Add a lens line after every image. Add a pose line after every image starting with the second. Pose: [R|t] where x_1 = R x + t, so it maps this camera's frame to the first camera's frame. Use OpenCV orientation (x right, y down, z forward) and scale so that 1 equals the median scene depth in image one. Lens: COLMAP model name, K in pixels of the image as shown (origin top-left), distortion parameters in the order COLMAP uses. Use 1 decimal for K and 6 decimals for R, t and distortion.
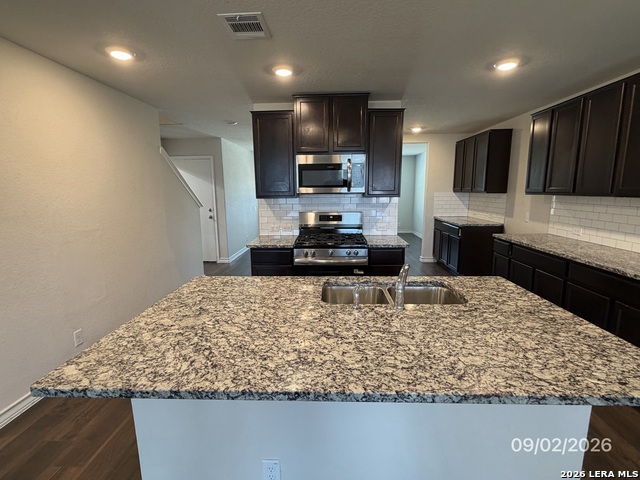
lens RADIAL K [[314.9, 0, 317.5], [0, 314.9, 238.5], [0, 0, 1]] dist [0.002675, -0.002130]
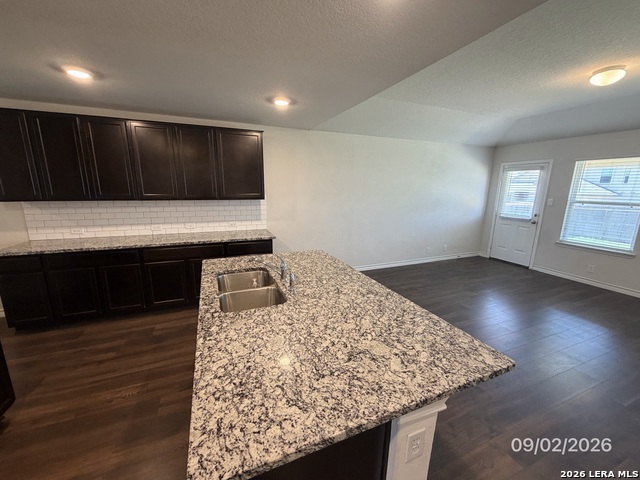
lens RADIAL K [[255.6, 0, 318.1], [0, 255.6, 237.8], [0, 0, 1]] dist [-0.001568, 0.000573]
pose [[-0.422895, -0.175126, 0.889095, -0.469725], [0.130606, 0.959125, 0.251042, -0.142030], [-0.896717, 0.222286, -0.382737, 0.675355]]
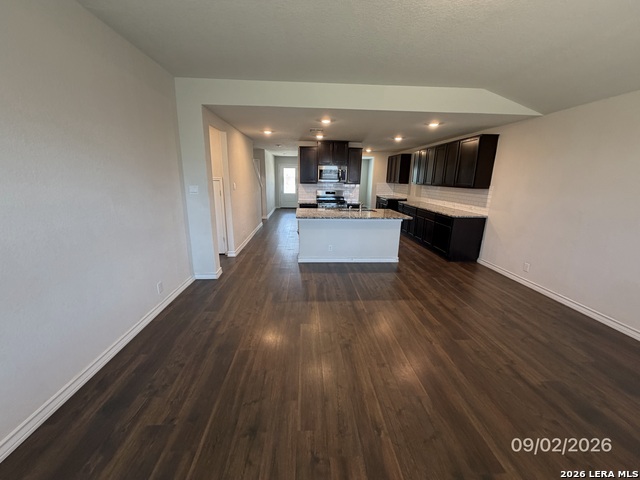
lens RADIAL K [[255.6, 0, 321.0], [0, 255.6, 239.6], [0, 0, 1]] dist [-0.001568, 0.000573]
pose [[0.993188, -0.001798, 0.116509, -0.329533], [-0.008018, 0.996456, 0.083730, 0.158281], [-0.116247, -0.084094, 0.989654, -1.160121]]
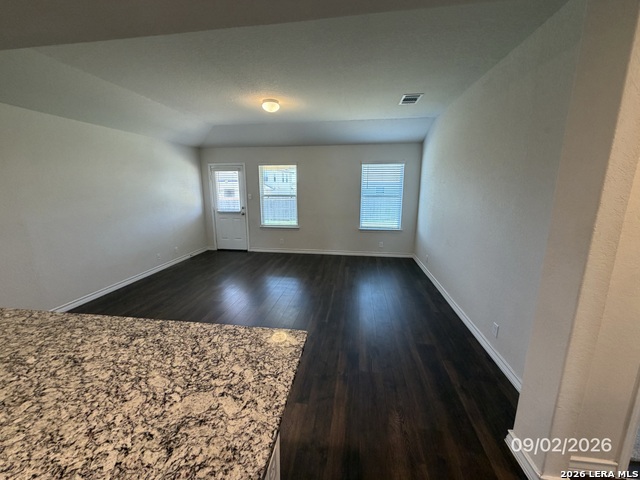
lens RADIAL K [[255.6, 0, 317.4], [0, 255.6, 238.3], [0, 0, 1]] dist [-0.001568, 0.000573]
pose [[-0.995003, -0.008325, 0.099495, -0.356876], [0.026750, 0.937858, 0.345986, -0.145668], [-0.096193, 0.346919, -0.932949, 0.675695]]
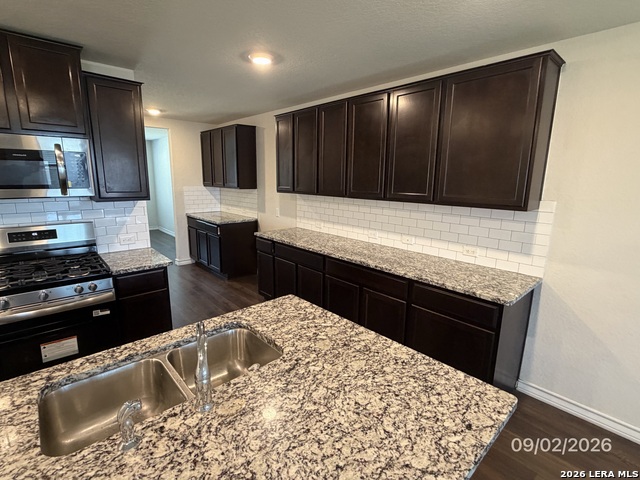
lens RADIAL K [[314.9, 0, 319.5], [0, 314.9, 239.5], [0, 0, 1]] dist [0.002675, -0.002130]
pose [[0.708299, -0.121754, 0.695333, 0.010547], [0.090346, 0.992548, 0.081766, -0.075897], [-0.700107, 0.004906, 0.714021, 0.199147]]
